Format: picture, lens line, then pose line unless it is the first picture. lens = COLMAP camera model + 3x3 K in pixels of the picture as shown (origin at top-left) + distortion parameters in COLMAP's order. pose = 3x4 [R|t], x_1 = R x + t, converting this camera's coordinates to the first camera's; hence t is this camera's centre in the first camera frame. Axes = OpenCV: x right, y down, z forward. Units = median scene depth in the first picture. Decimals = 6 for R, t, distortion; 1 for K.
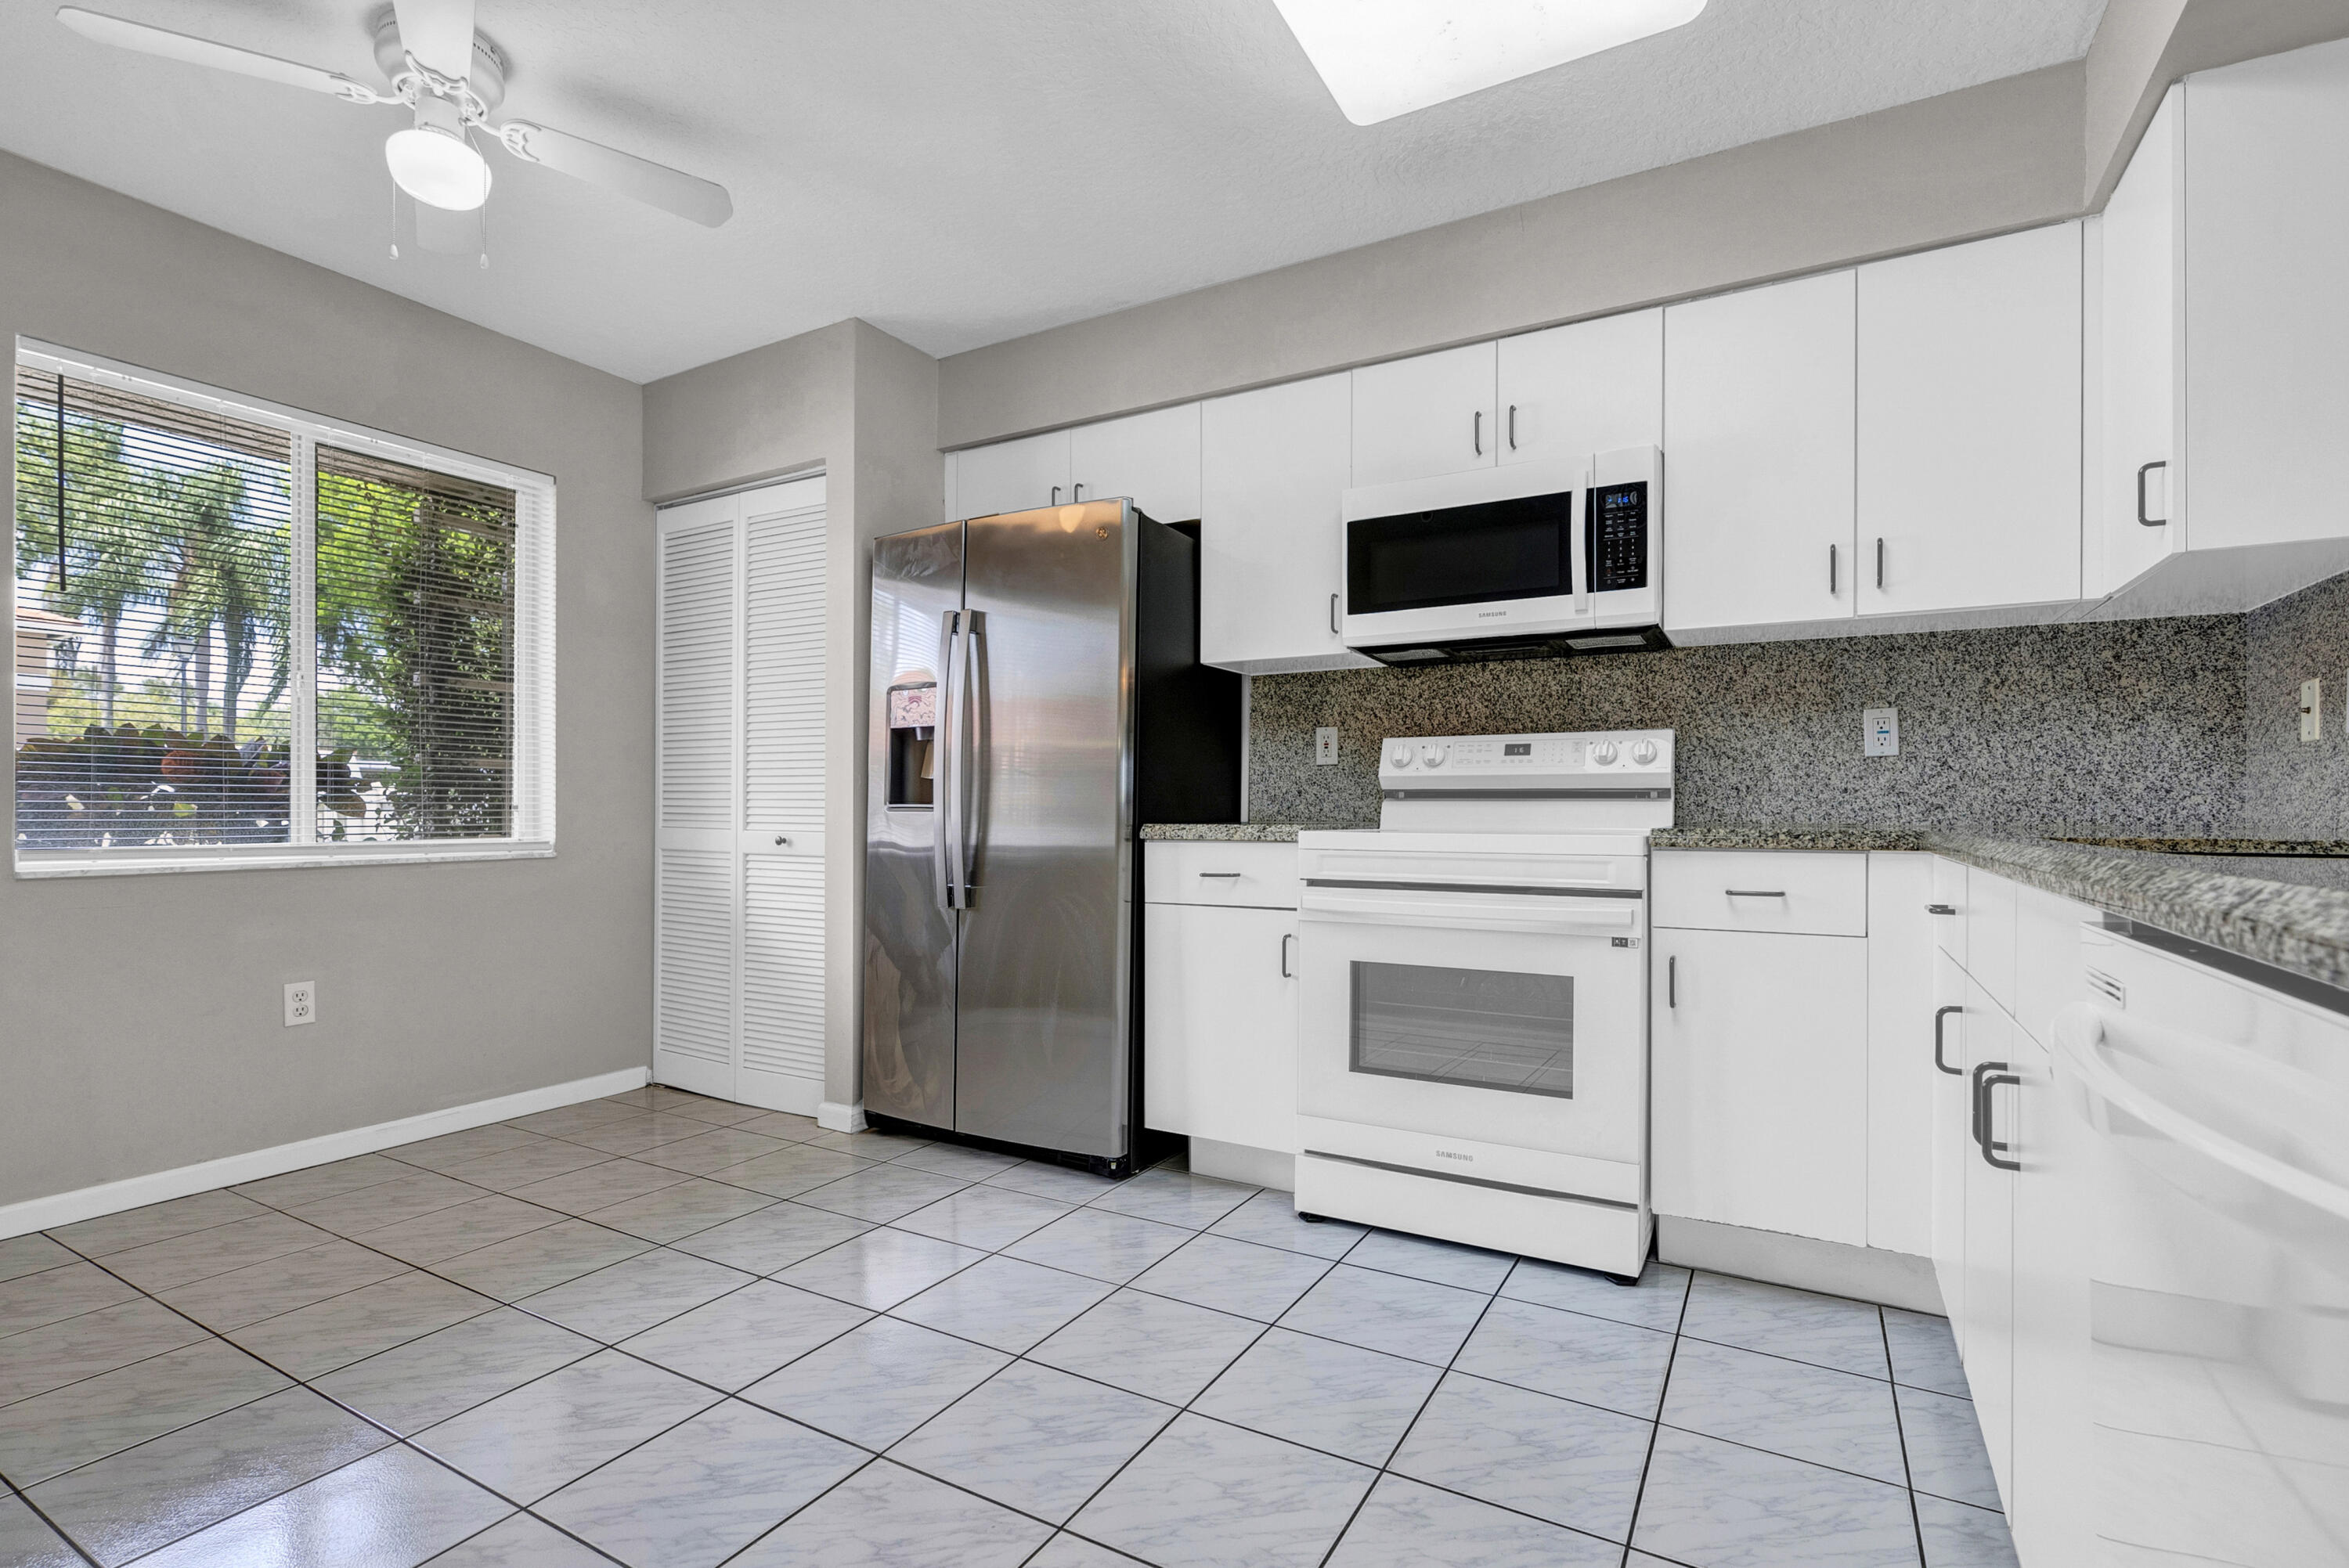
lens RADIAL K [[1077.6, 0, 1194.7], [0, 1077.6, 820.4], [0, 0, 1]] dist [-0.008022, 0.003417]
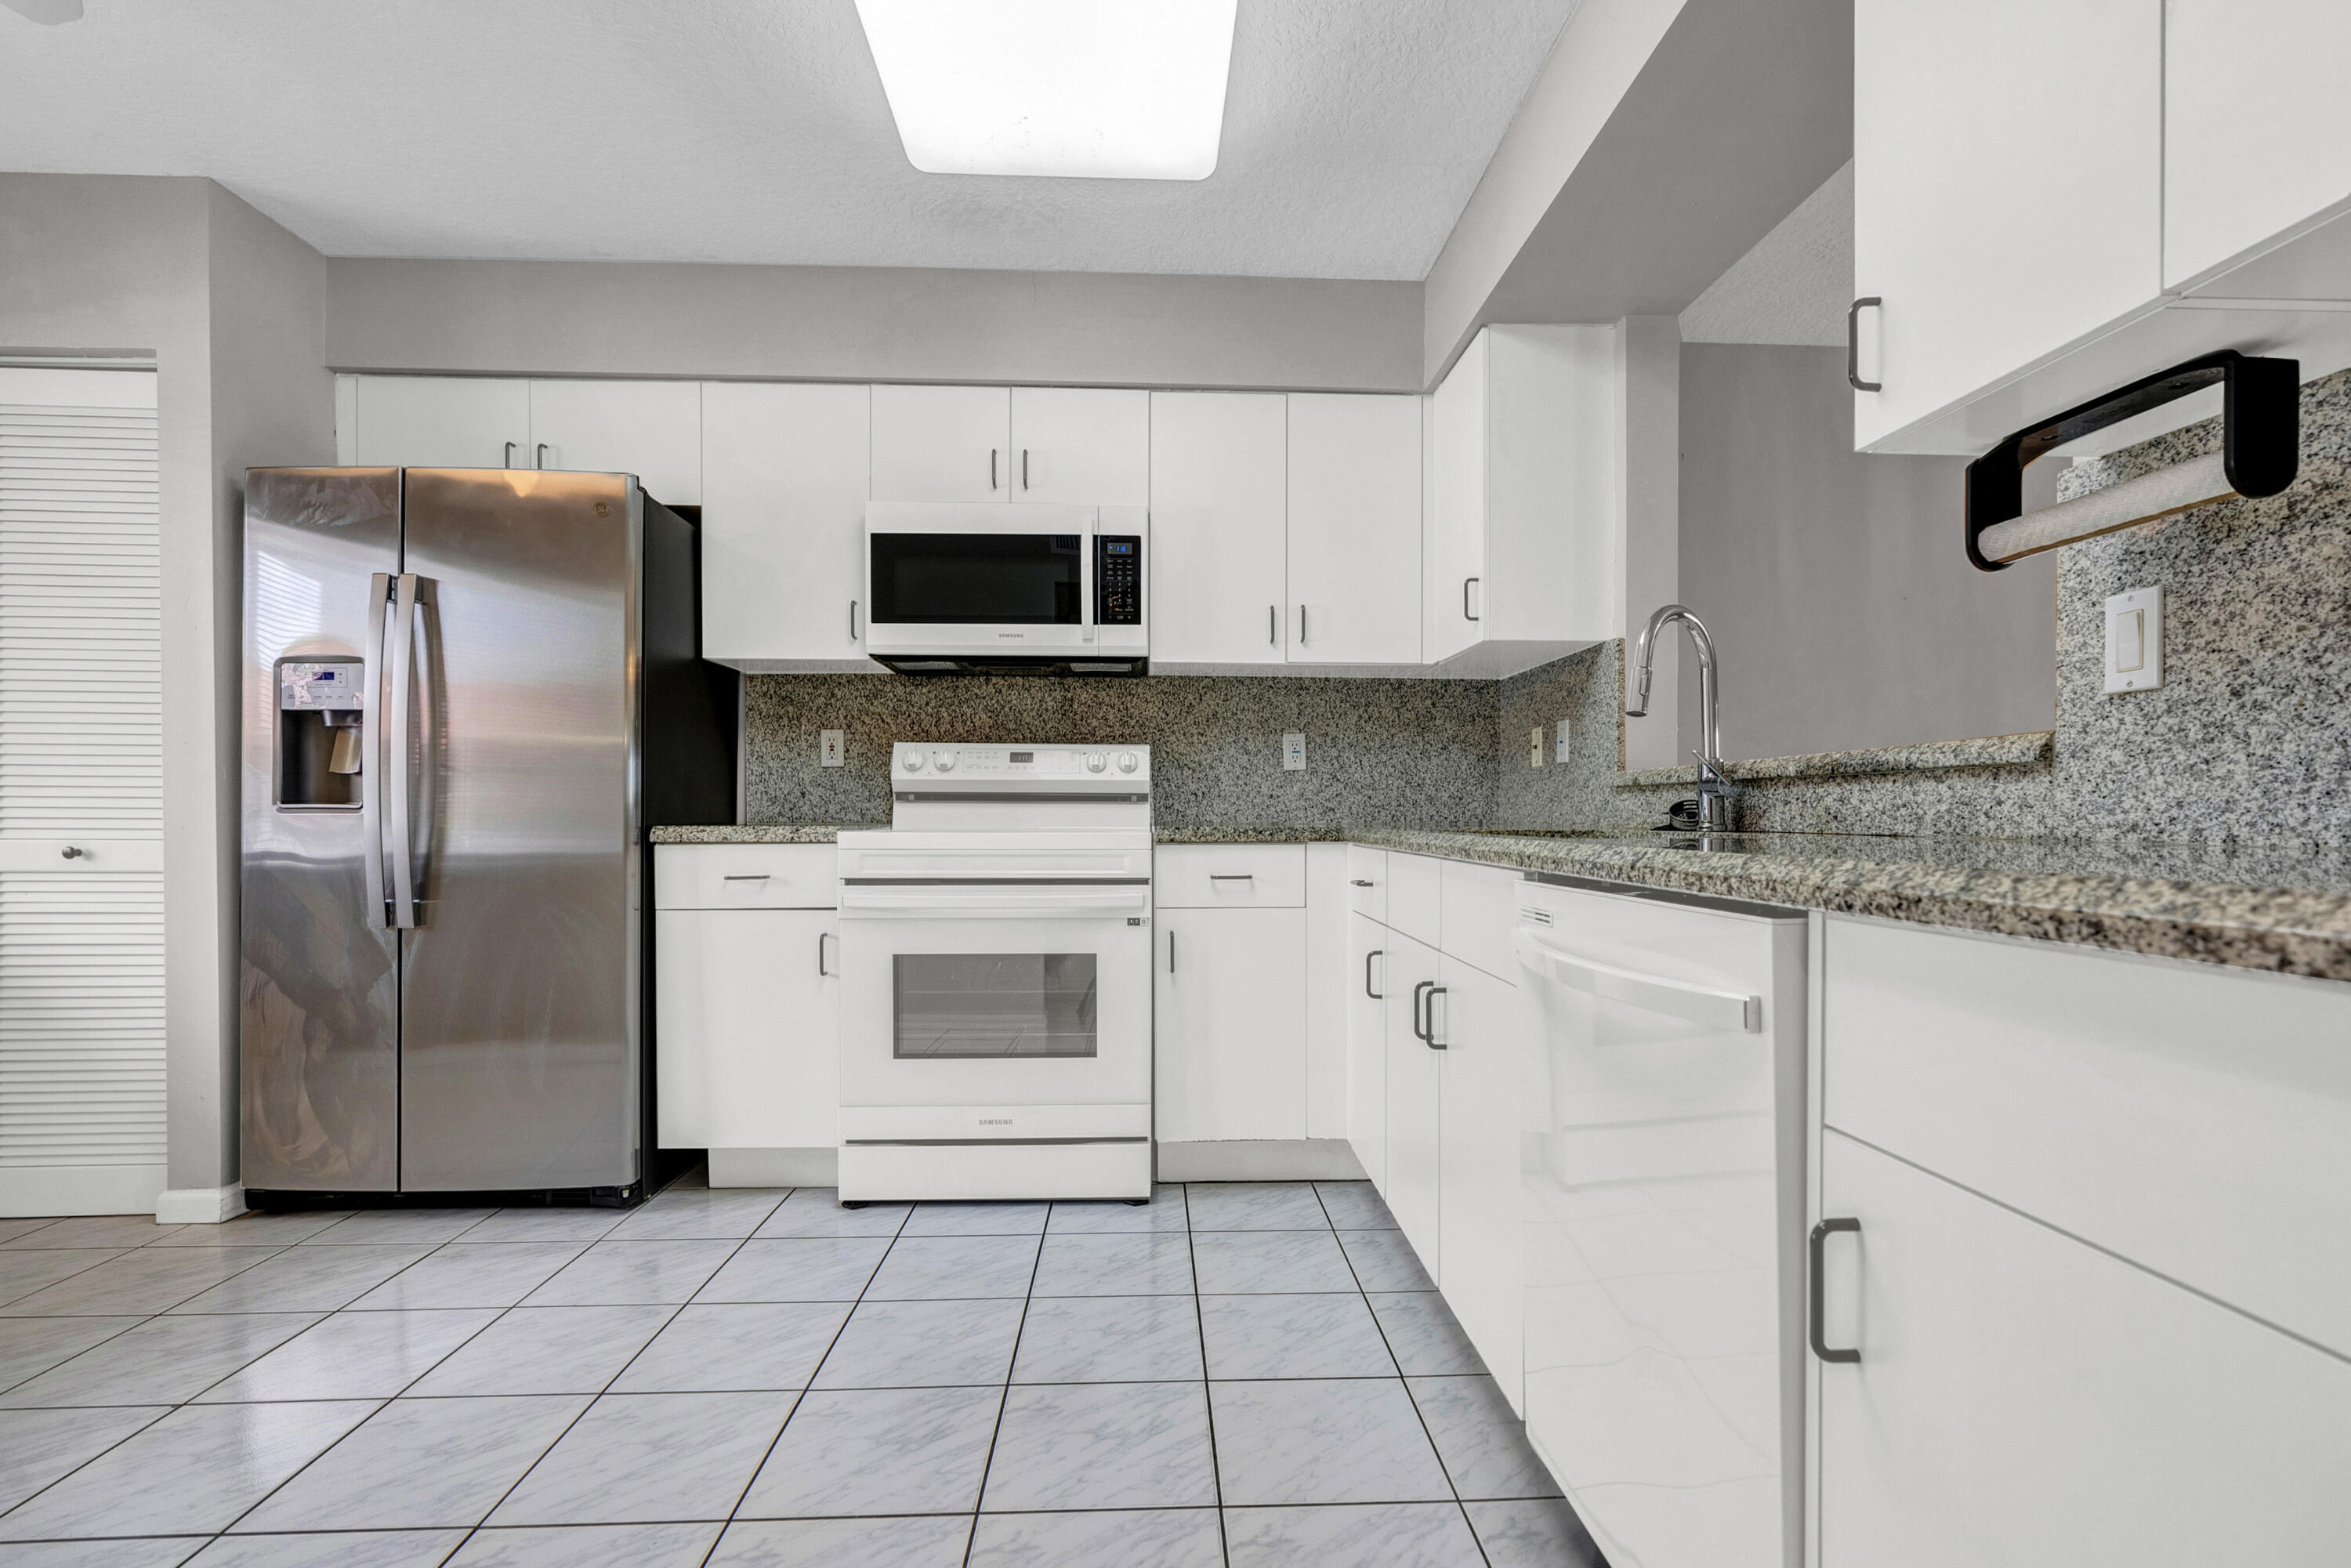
lens RADIAL K [[1078.6, 0, 1188.7], [0, 1078.6, 837.0], [0, 0, 1]] dist [-0.008022, 0.003417]
pose [[0.851194, -0.011891, 0.524717, -0.143249], [0.004765, 0.999877, 0.014928, 0.000816], [-0.524830, -0.010206, 0.851146, -0.043021]]
